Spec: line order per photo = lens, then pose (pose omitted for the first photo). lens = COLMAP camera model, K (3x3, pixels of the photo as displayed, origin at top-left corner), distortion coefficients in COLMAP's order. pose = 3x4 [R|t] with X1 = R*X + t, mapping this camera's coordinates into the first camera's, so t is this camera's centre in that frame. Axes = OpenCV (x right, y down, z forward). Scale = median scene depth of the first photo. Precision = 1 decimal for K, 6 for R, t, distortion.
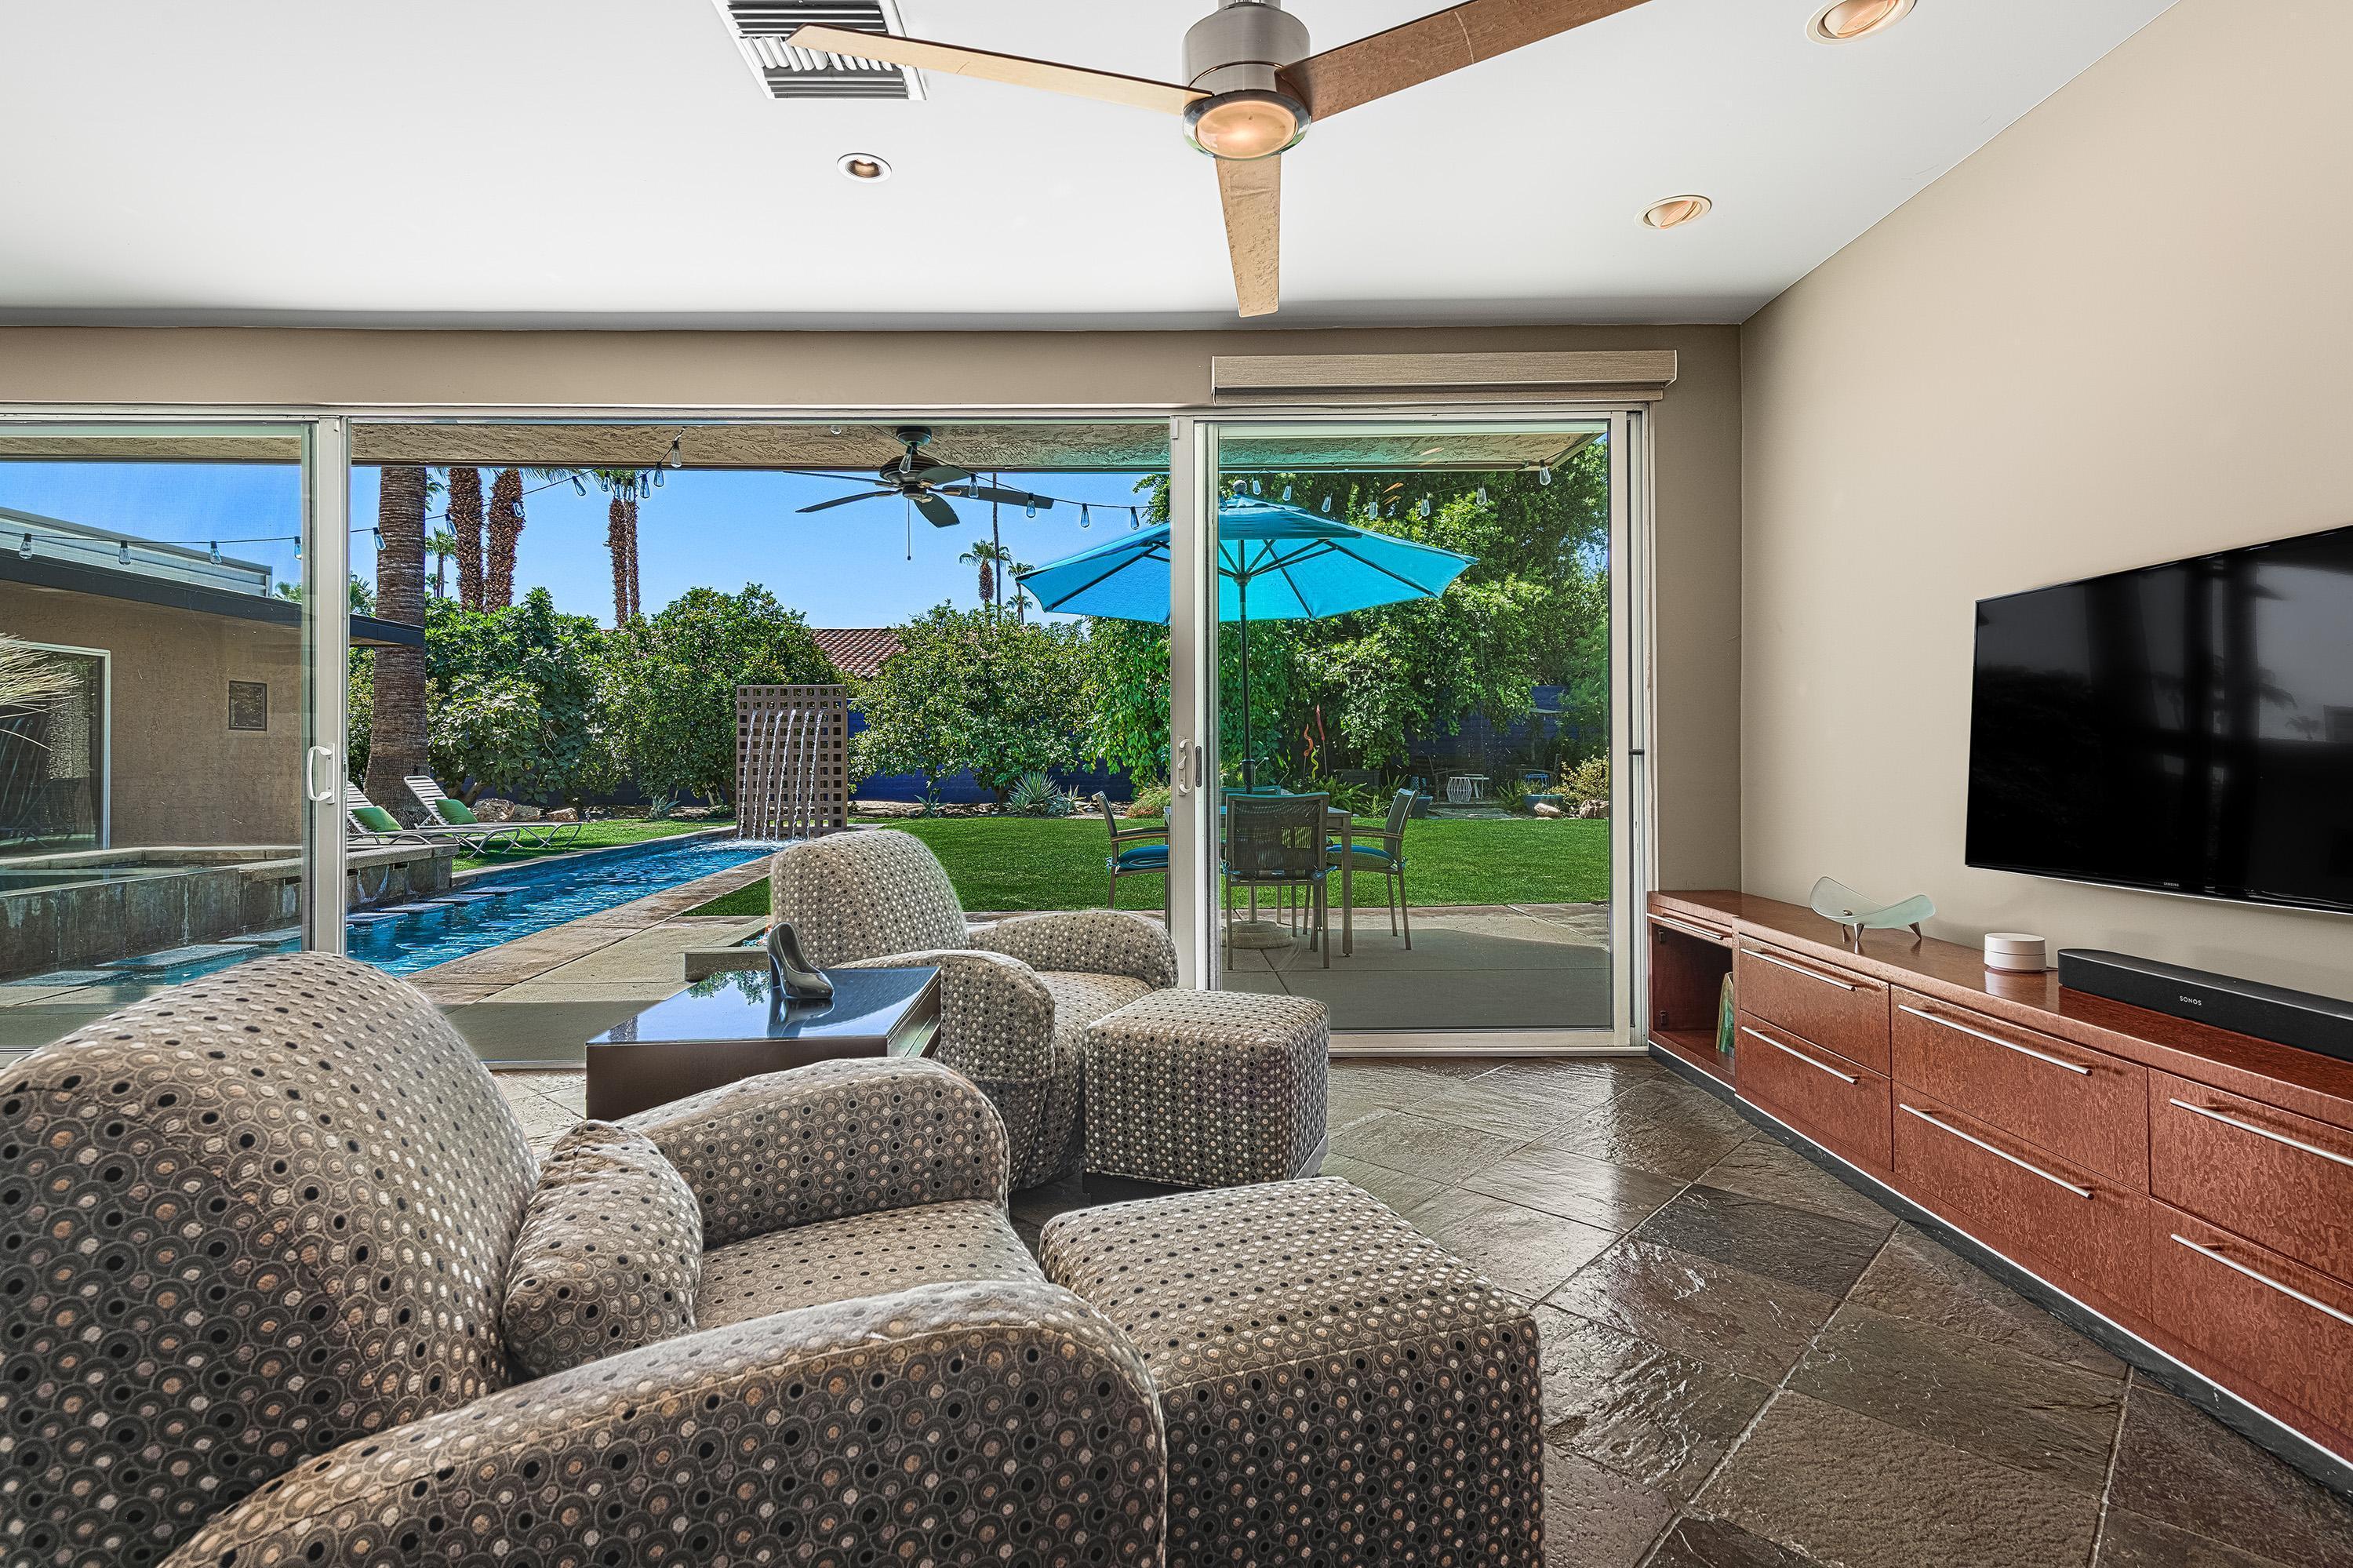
lens RADIAL K [[1174.6, 0, 1130.2], [0, 1174.6, 758.1], [0, 0, 1]] dist [0.017227, -0.004779]
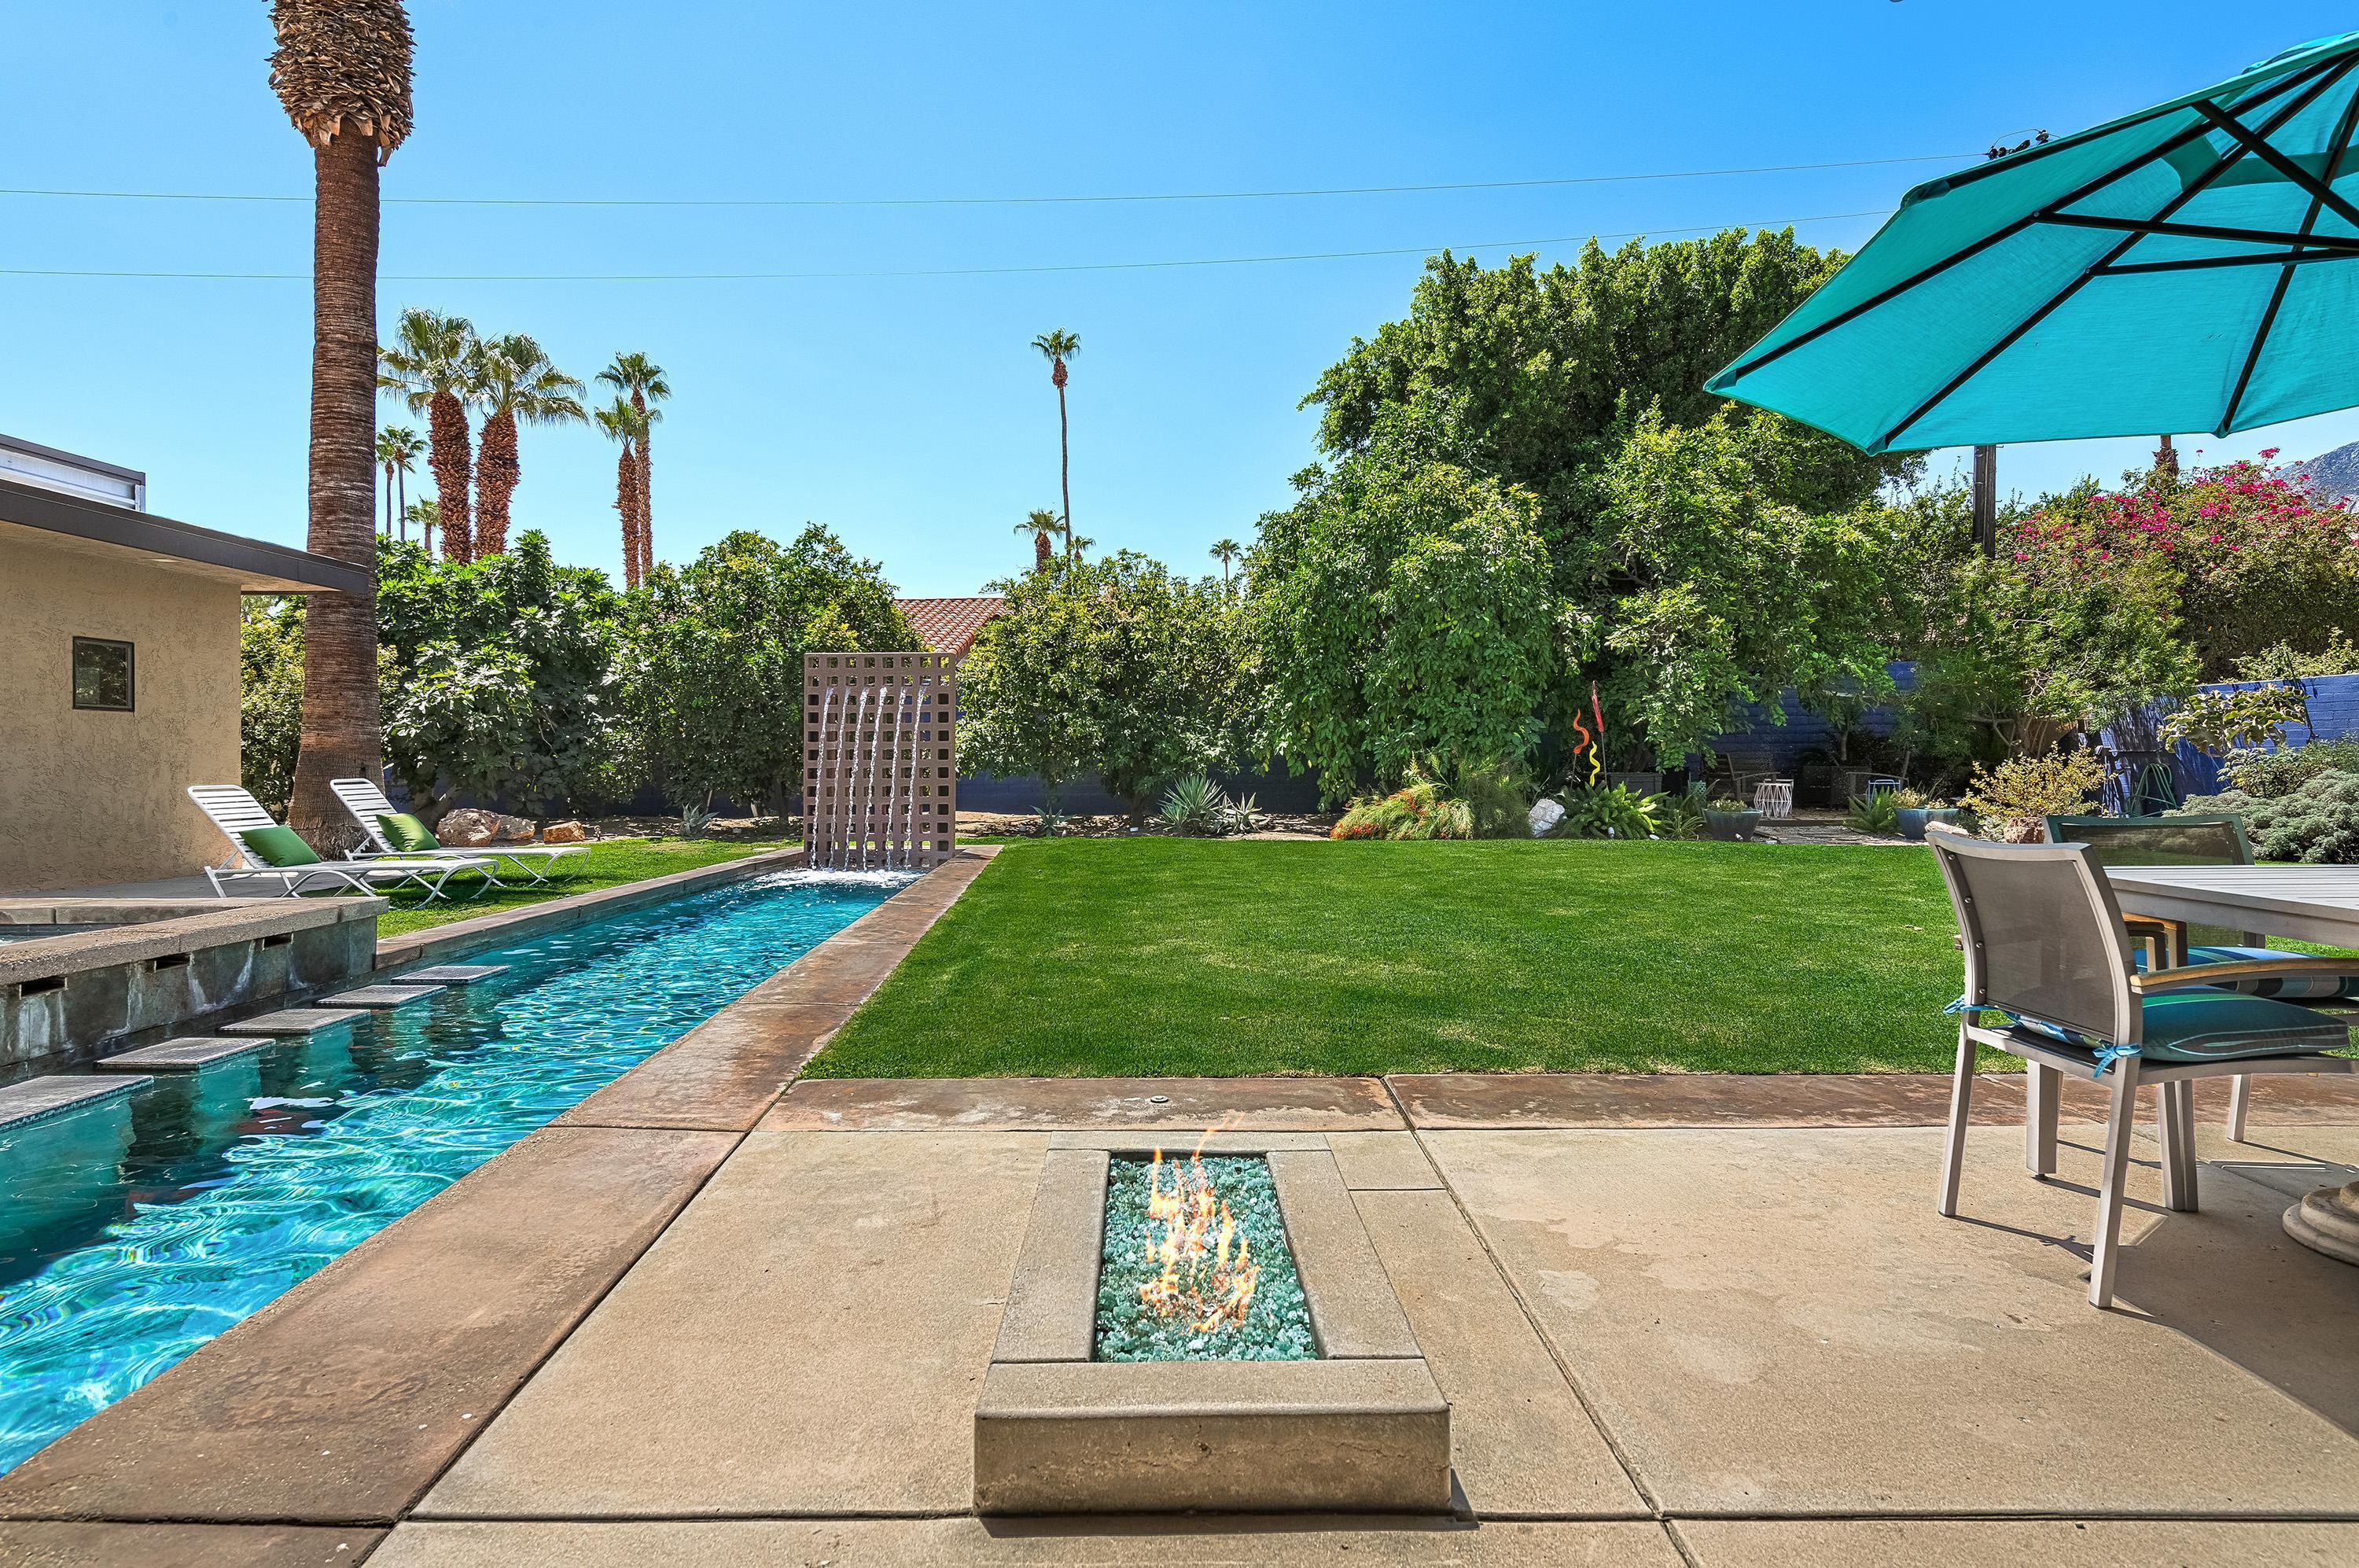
lens RADIAL K [[1271.6, 0, 1157.3], [0, 1271.6, 769.8], [0, 0, 1]] dist [0.012072, -0.002153]
pose [[0.999899, 0.003243, -0.013808, -0.093789], [-0.003117, 0.999953, 0.009131, 0.001414], [0.013837, -0.009087, 0.999863, 0.196439]]
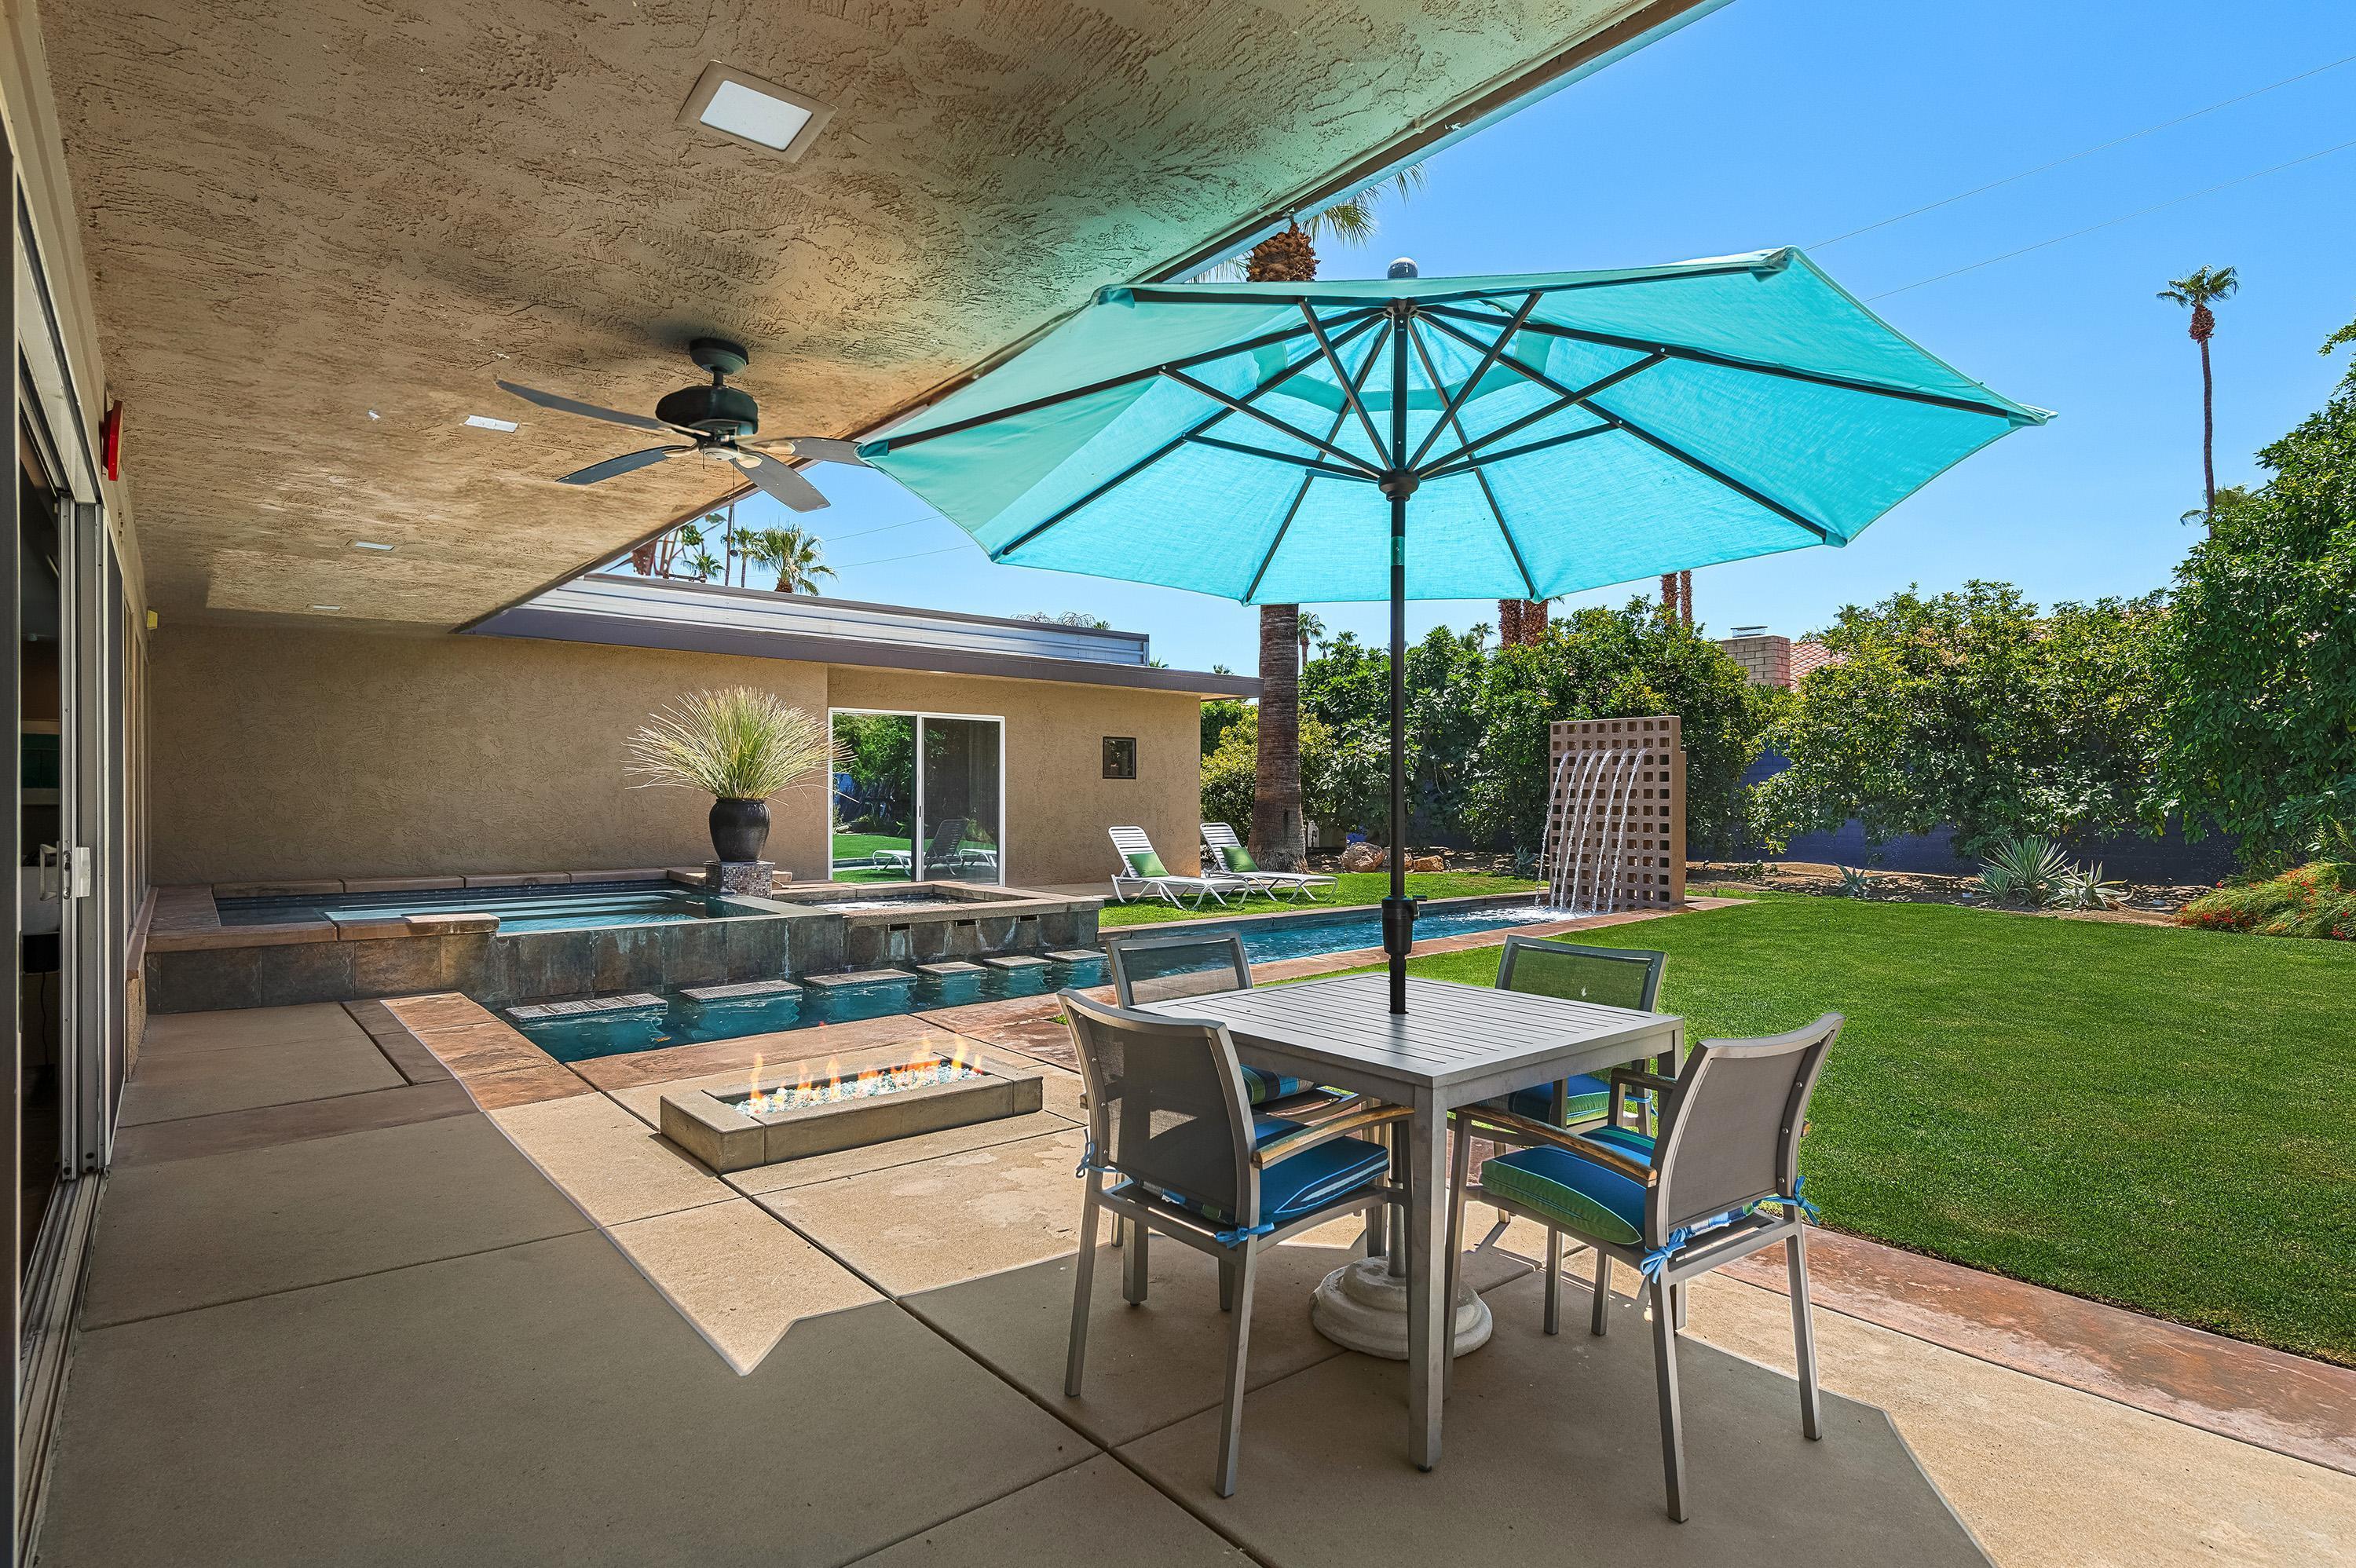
lens RADIAL K [[1175.9, 0, 1143.3], [0, 1175.9, 811.2], [0, 0, 1]] dist [0.017227, -0.004779]
pose [[0.625668, 0.023000, -0.779751, 0.121268], [-0.007934, 0.999701, 0.023122, -0.013426], [0.780049, -0.008280, 0.625663, 0.214514]]
